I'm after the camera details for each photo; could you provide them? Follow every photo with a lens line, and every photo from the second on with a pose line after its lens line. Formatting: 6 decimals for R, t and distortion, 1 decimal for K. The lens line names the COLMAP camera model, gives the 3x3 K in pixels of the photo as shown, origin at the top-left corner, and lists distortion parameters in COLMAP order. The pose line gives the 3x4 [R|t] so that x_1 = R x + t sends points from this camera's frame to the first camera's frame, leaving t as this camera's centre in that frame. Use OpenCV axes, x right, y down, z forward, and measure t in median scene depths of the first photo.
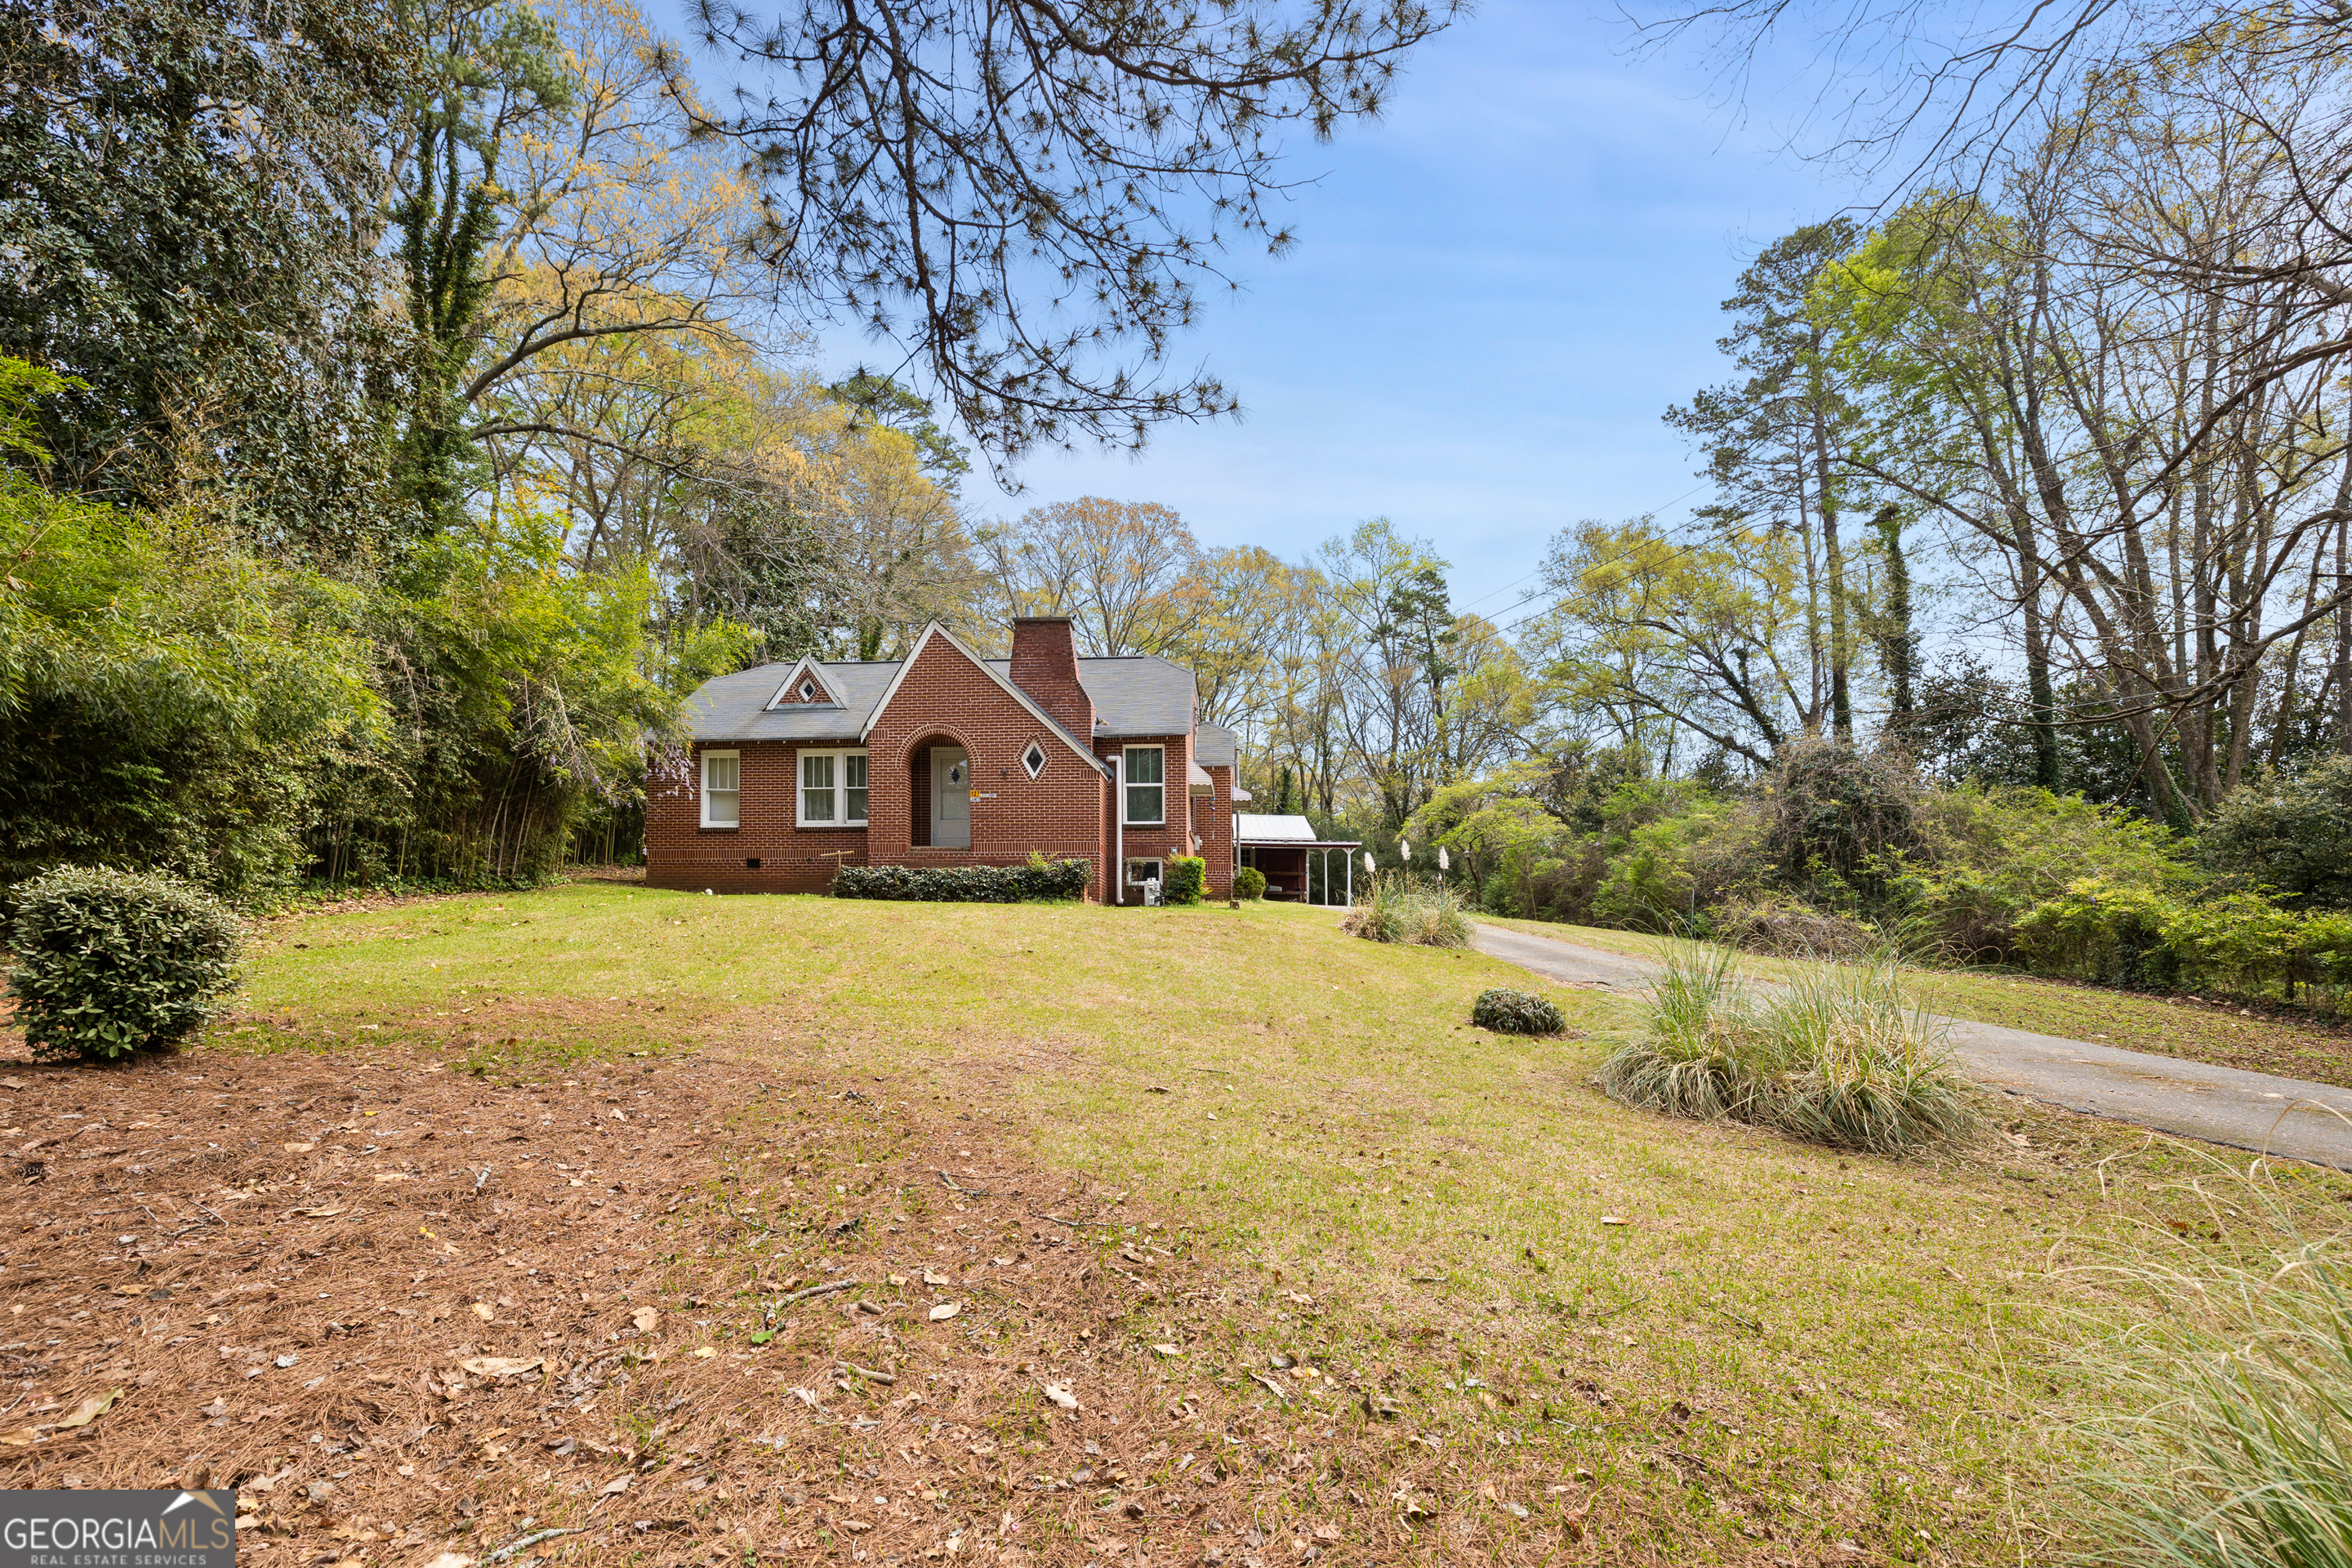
lens RADIAL K [[1000.9, 0, 1171.9], [0, 1000.9, 826.8], [0, 0, 1]] dist [0.001808, -0.000179]
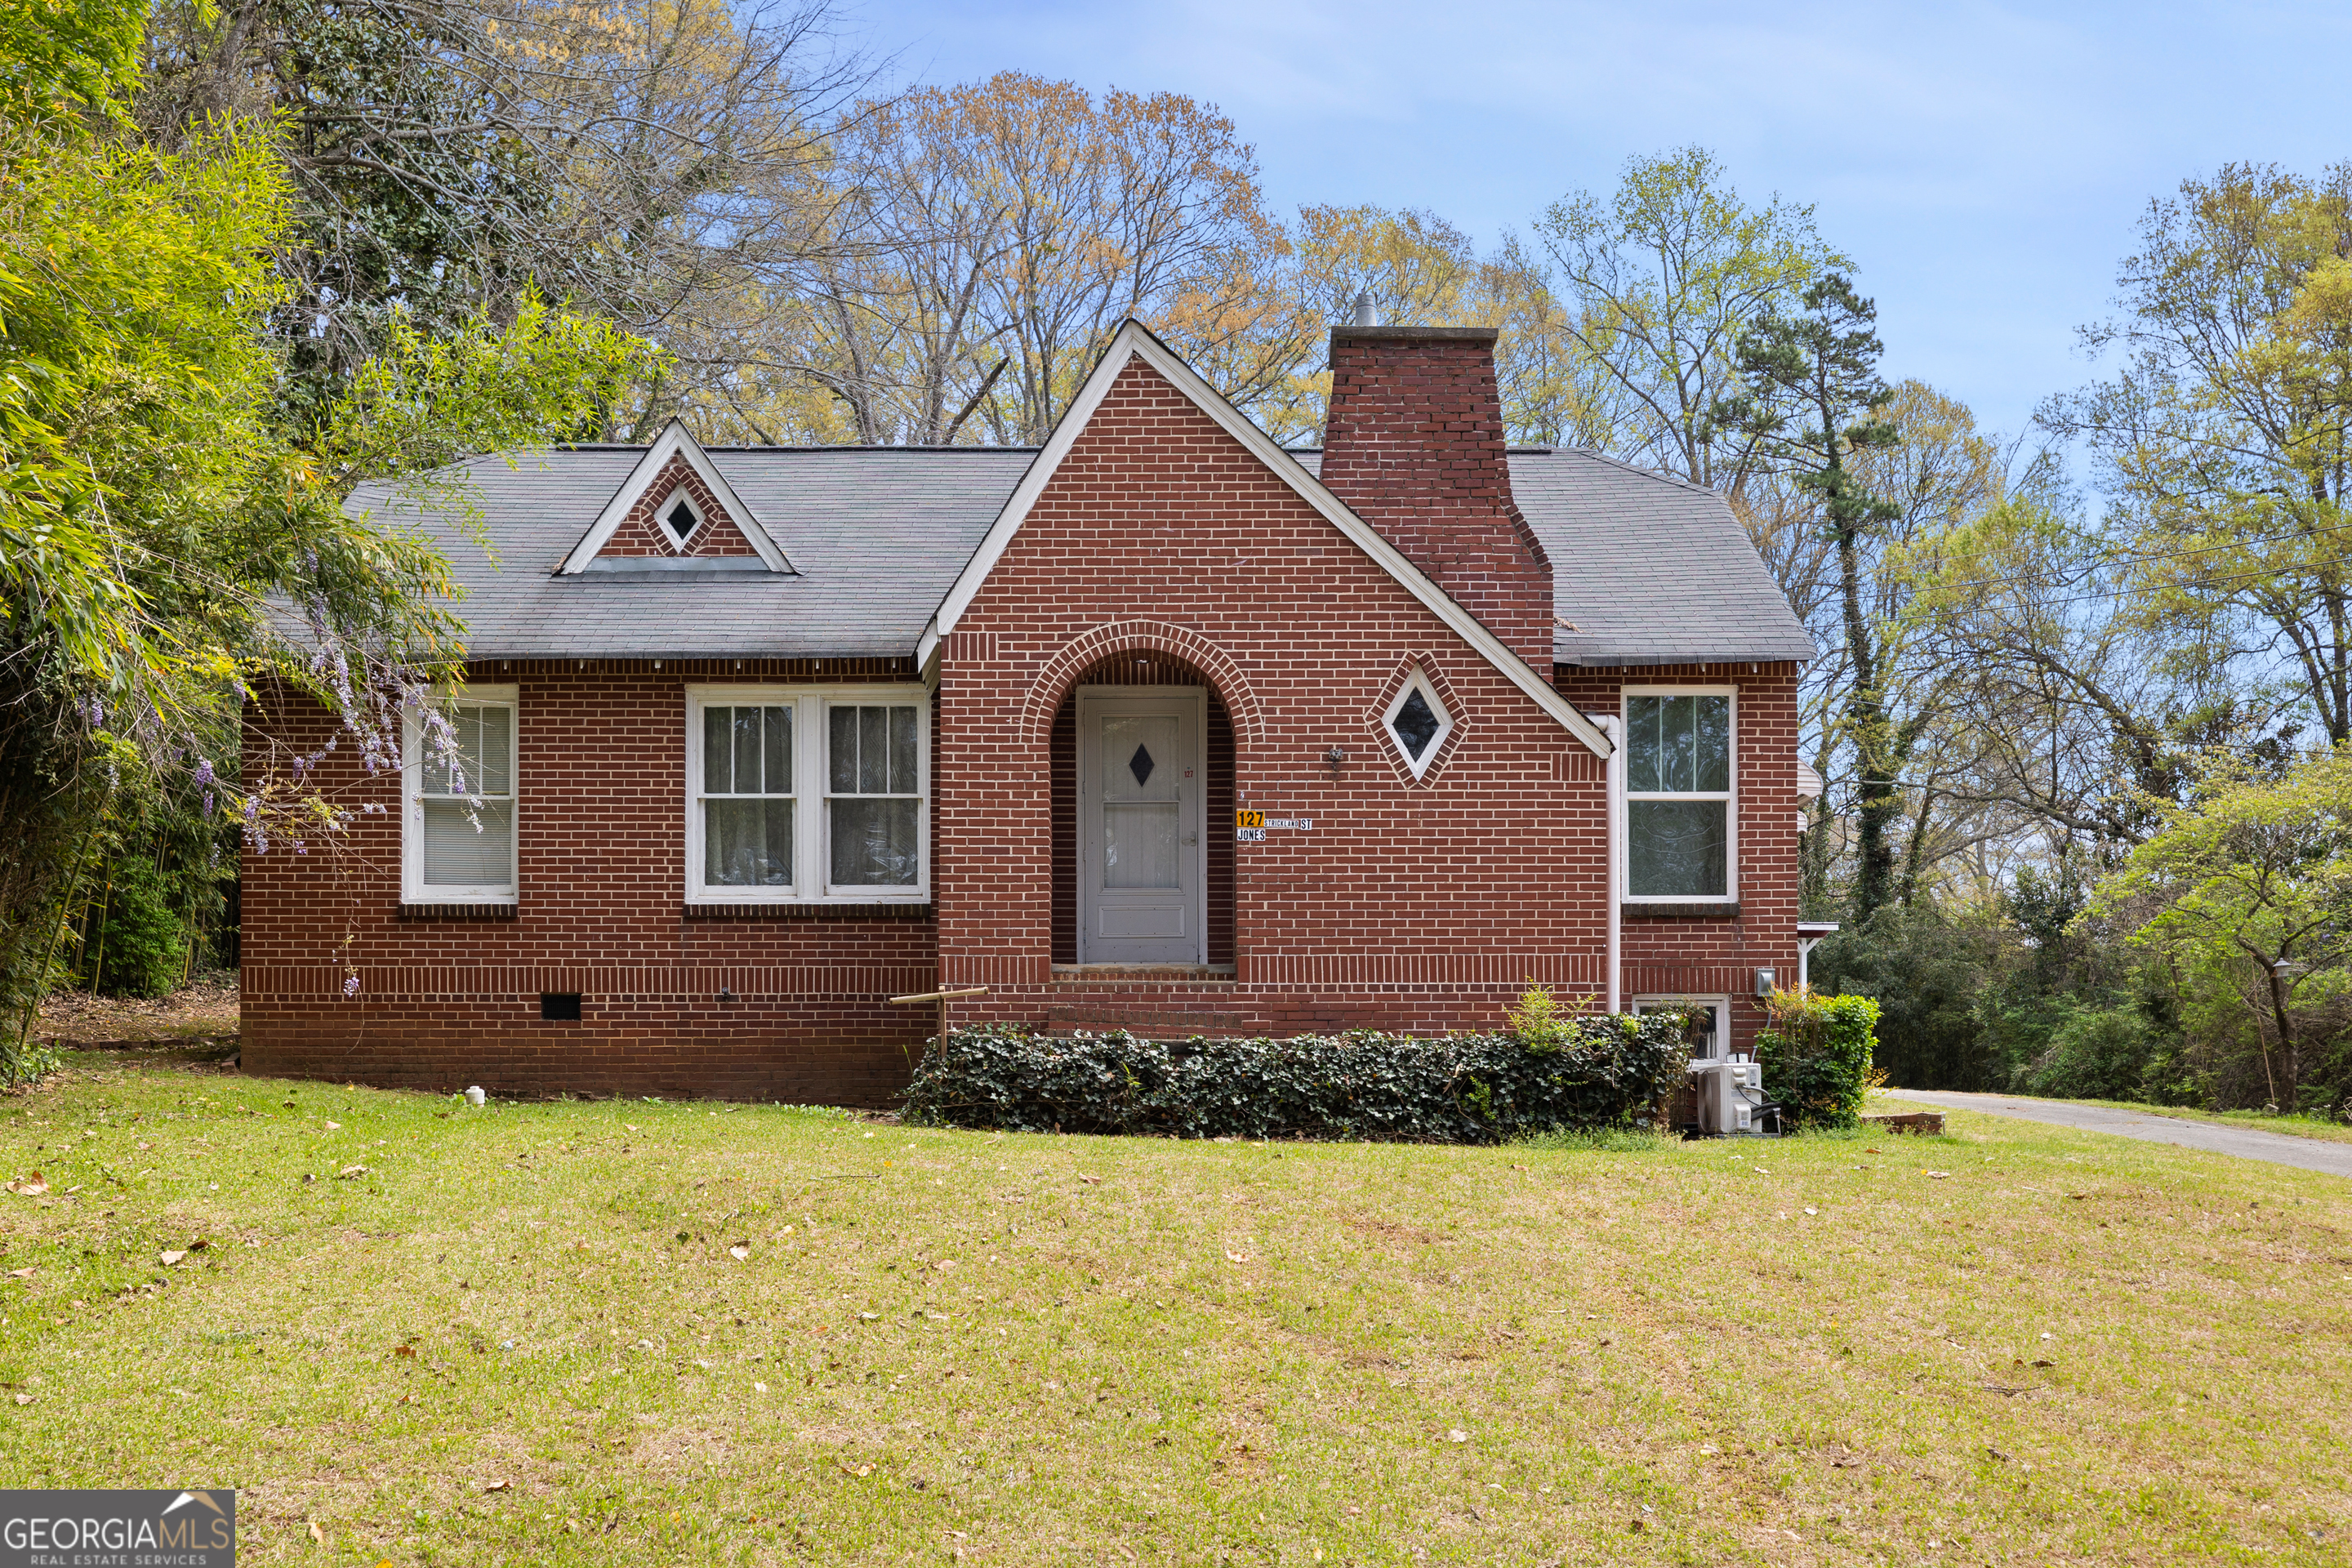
lens RADIAL K [[2235.5, 0, 1175.5], [0, 2235.5, 883.1], [0, 0, 1]] dist [0.007064, 0.002695]
pose [[0.996307, 0.005707, 0.085667, -0.270957], [-0.006656, 0.999920, 0.010800, -0.017145], [-0.085599, -0.011331, 0.996265, 0.196403]]
